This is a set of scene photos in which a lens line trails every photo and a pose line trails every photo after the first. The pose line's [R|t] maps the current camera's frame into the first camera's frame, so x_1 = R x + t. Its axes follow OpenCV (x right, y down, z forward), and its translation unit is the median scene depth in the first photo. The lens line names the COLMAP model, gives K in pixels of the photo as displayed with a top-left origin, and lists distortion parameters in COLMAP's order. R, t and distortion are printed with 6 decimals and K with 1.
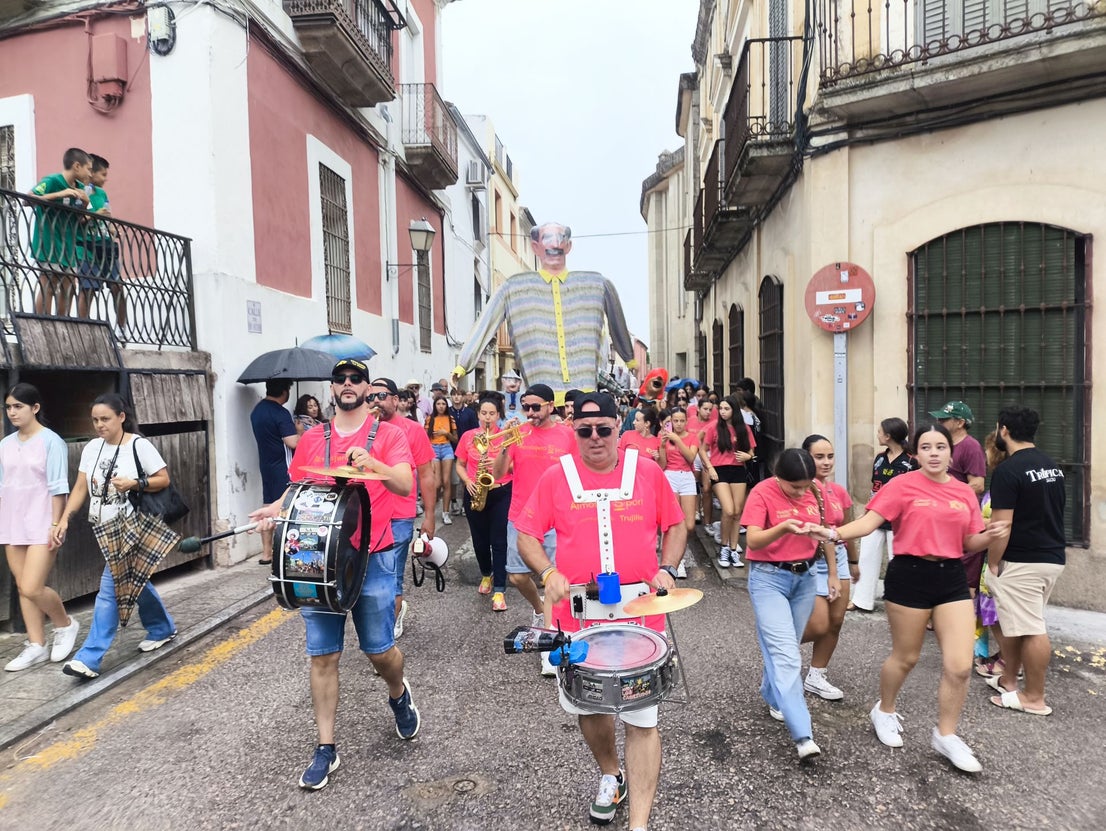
lens RADIAL K [[710.9, 0, 546.3], [0, 710.9, 428.0], [0, 0, 1]] dist [-0.056355, 0.058995]
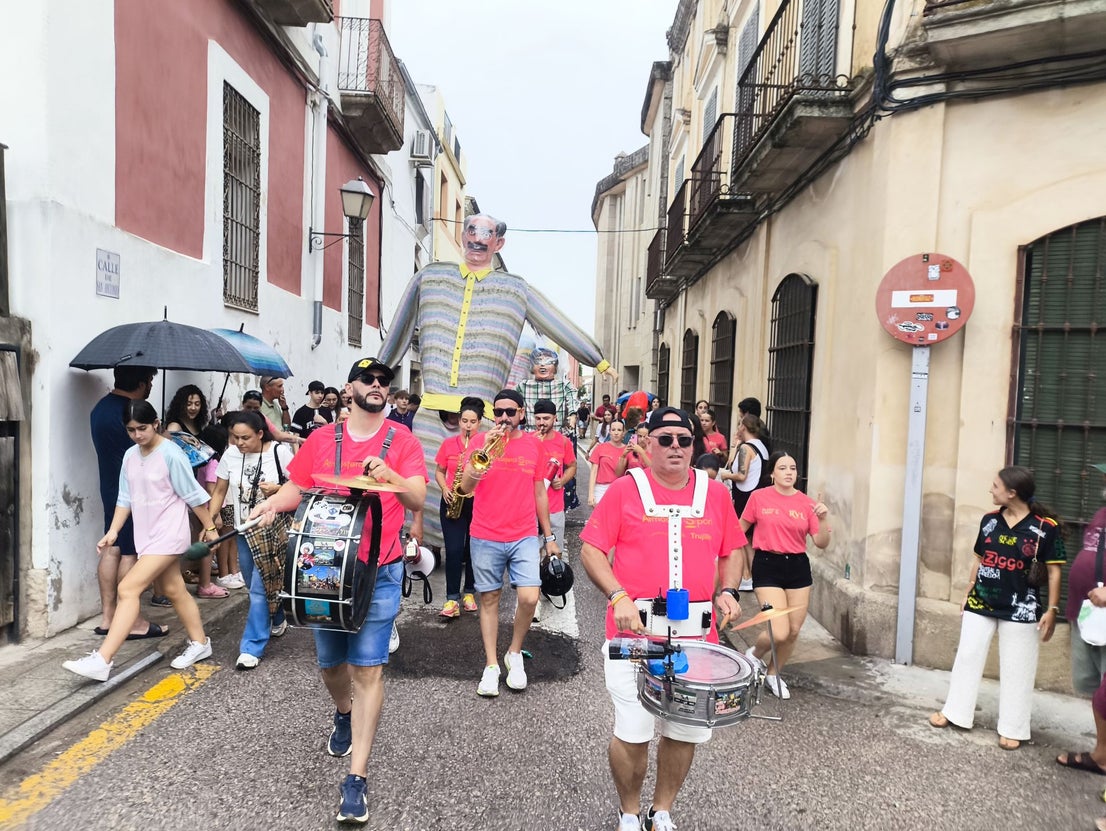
lens RADIAL K [[699.4, 0, 555.2], [0, 699.4, 434.7], [0, 0, 1]] dist [-0.041906, 0.002628]
pose [[0.991497, 0.046398, 0.121580, -0.040673], [-0.045970, 0.998923, -0.006321, -0.012220], [-0.121742, 0.000678, 0.992562, 0.213782]]
